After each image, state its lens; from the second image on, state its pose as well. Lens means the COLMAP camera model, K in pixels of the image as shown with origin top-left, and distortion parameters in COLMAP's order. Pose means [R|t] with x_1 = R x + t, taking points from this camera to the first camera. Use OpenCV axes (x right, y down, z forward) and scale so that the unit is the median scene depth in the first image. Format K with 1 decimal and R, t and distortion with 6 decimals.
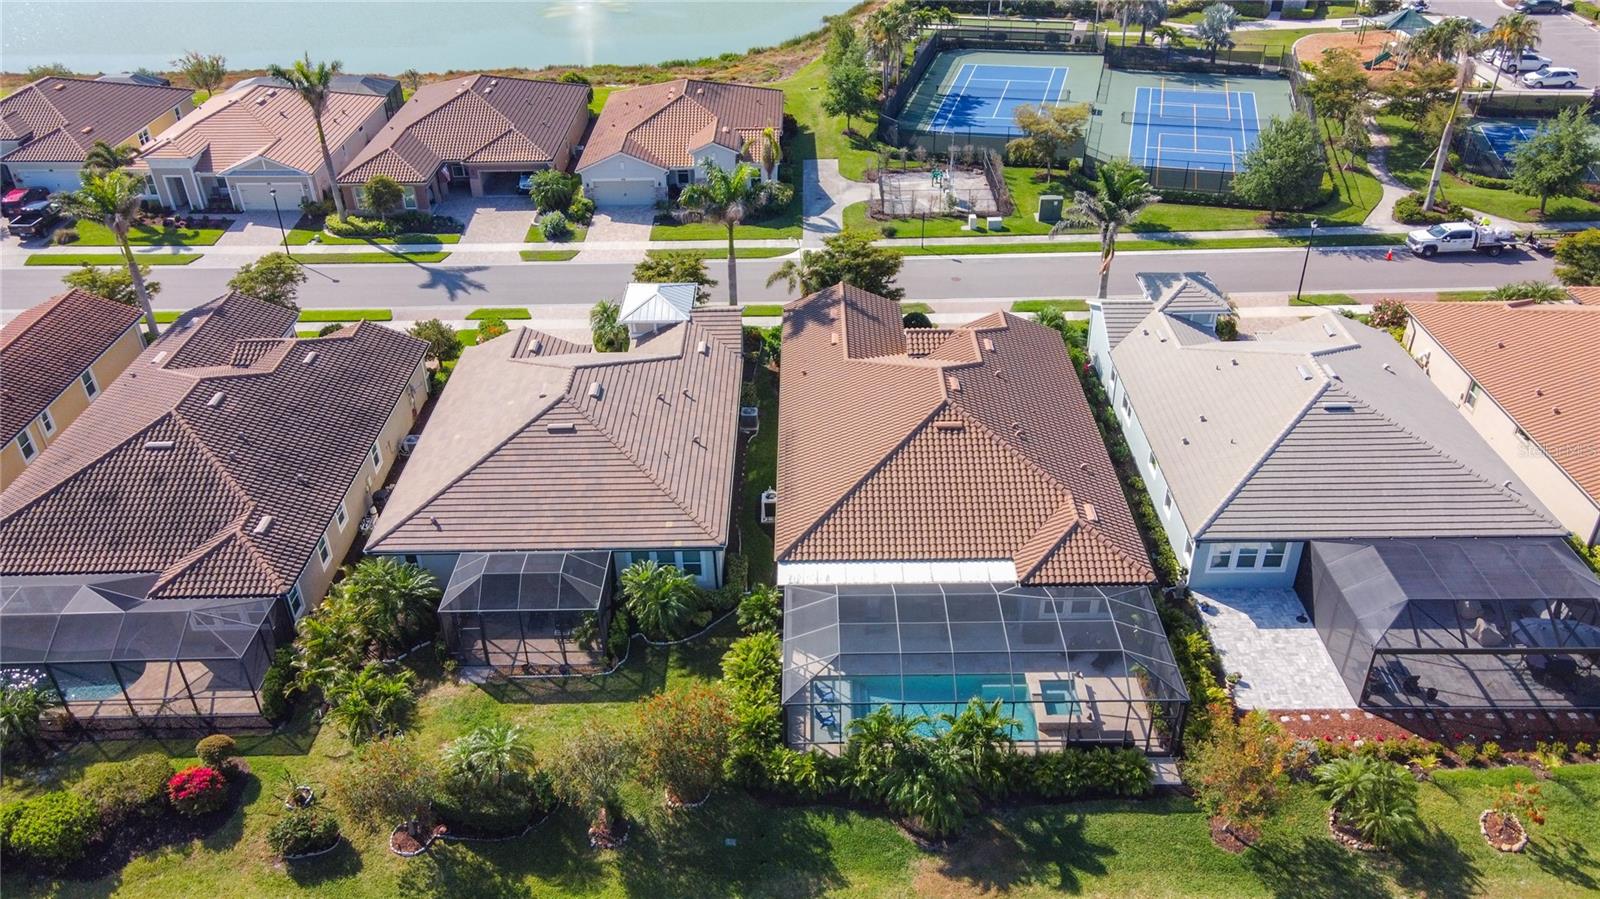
lens RADIAL K [[1223.2, 0, 791.7], [0, 1223.2, 473.5], [0, 0, 1]] dist [0.030537, 0.036710]
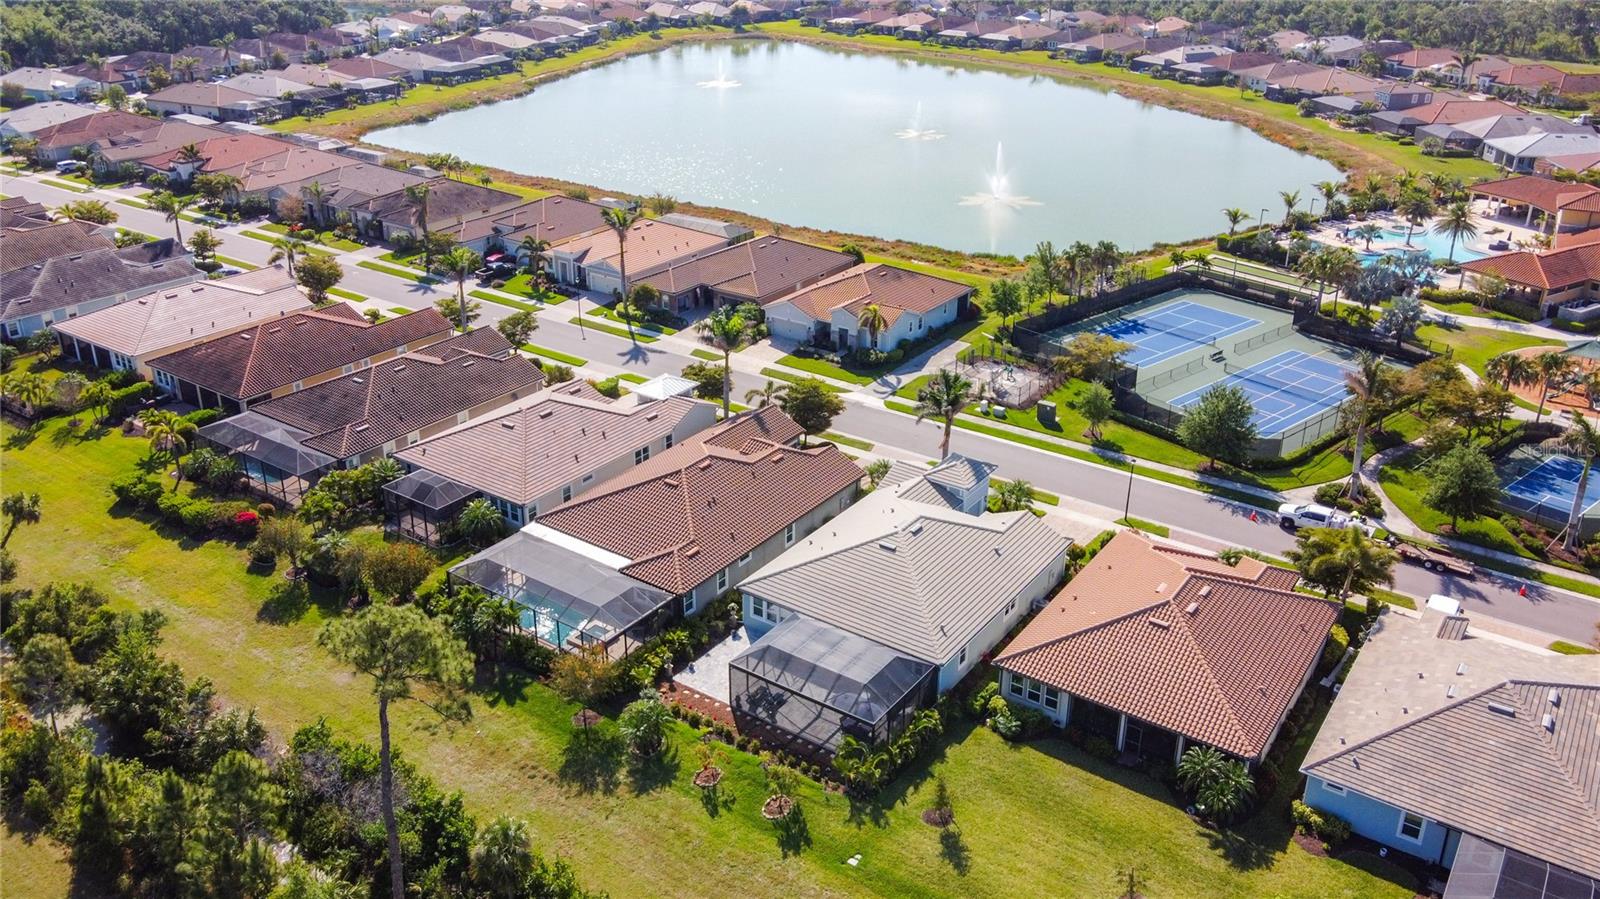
lens RADIAL K [[1230.1, 0, 791.6], [0, 1230.1, 440.9], [0, 0, 1]] dist [-0.000790, 0.044438]
pose [[0.819045, 0.259728, -0.511572, 1.071611], [-0.331248, 0.942108, -0.052026, -0.059703], [0.468444, 0.212069, 0.857664, -0.321905]]
